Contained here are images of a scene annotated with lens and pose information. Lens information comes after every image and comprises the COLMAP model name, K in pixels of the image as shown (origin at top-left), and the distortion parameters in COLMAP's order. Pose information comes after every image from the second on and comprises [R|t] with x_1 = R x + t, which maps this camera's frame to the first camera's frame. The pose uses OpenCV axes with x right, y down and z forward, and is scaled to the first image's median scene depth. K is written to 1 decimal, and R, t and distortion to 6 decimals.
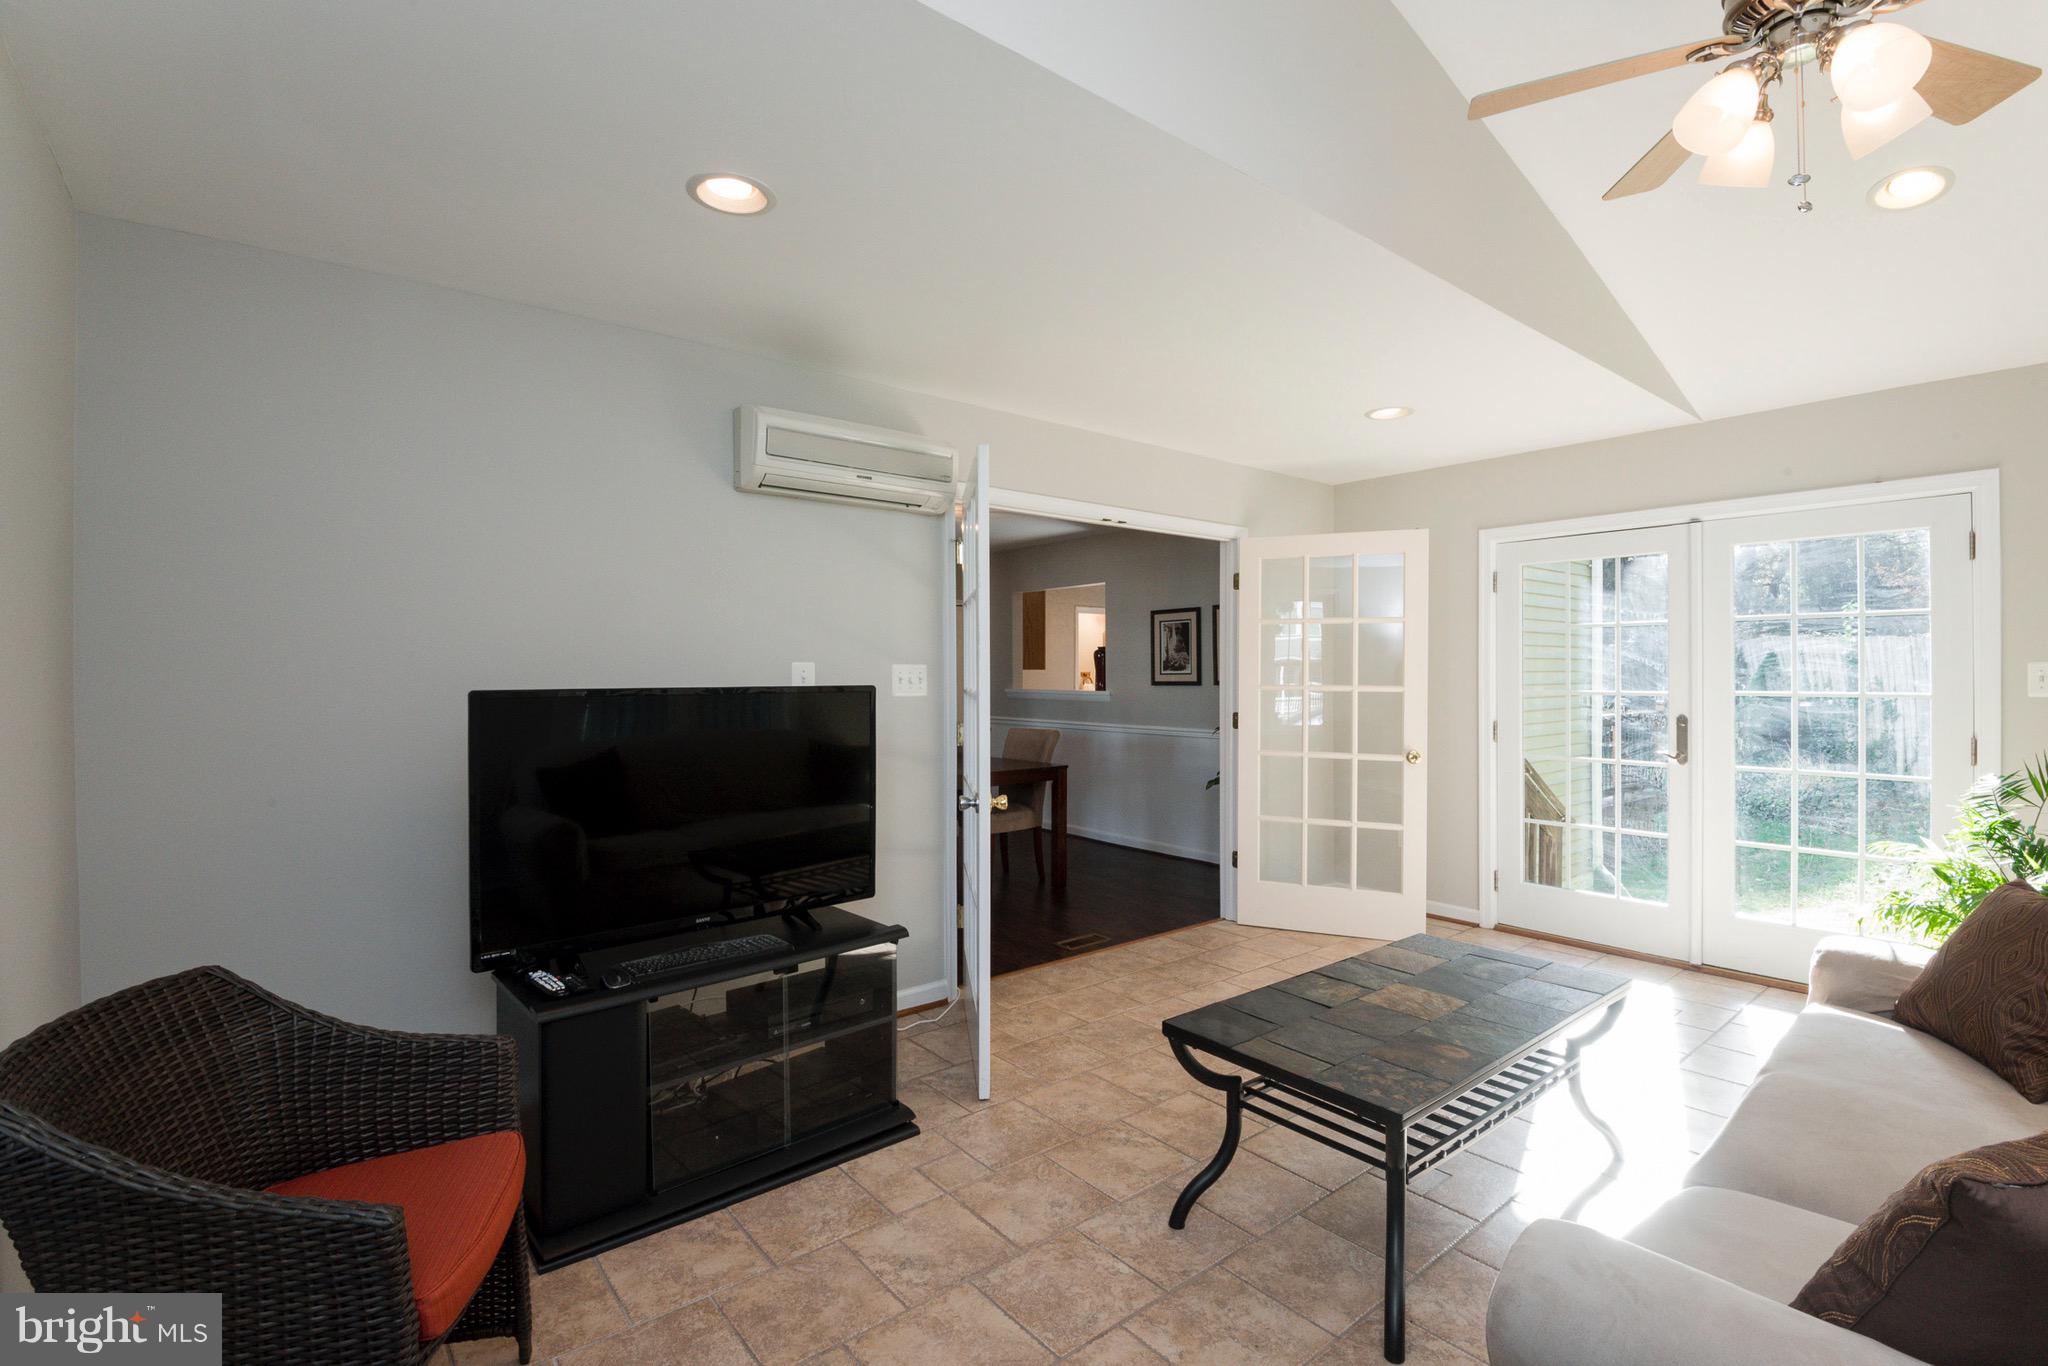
lens RADIAL K [[921.4, 0, 1020.8], [0, 921.4, 674.4], [0, 0, 1]] dist [-0.003709, -0.001009]
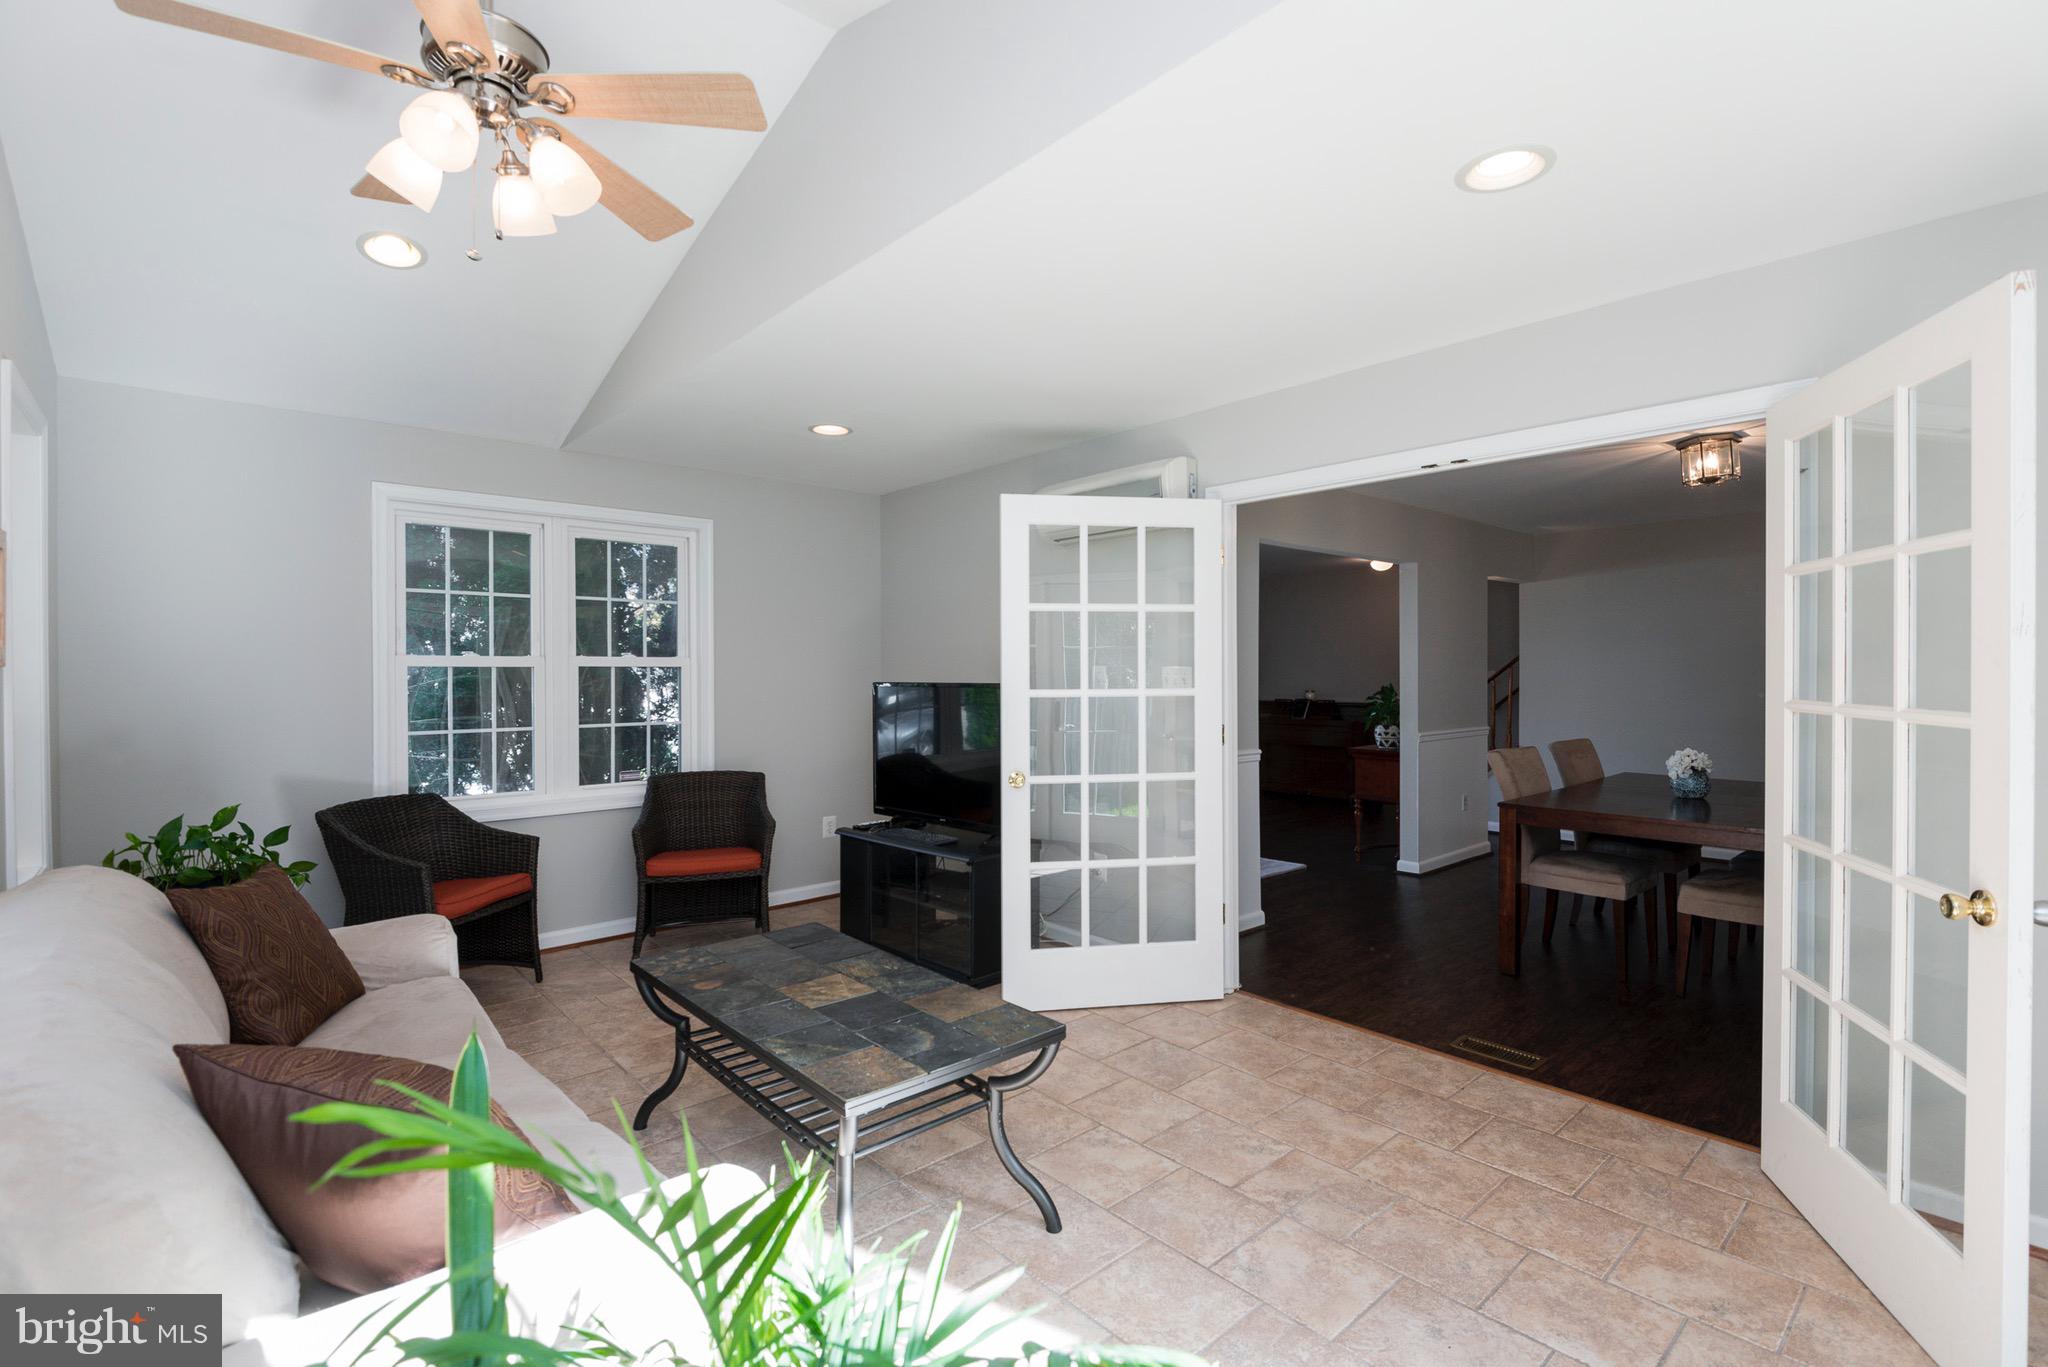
lens RADIAL K [[921.4, 0, 1020.8], [0, 921.4, 674.9], [0, 0, 1]] dist [-0.003709, -0.001009]
pose [[0.074246, 0.011932, -0.997169, 0.843088], [-0.010674, 0.999881, 0.011170, -0.006306], [0.997183, 0.009814, 0.074364, 0.654167]]
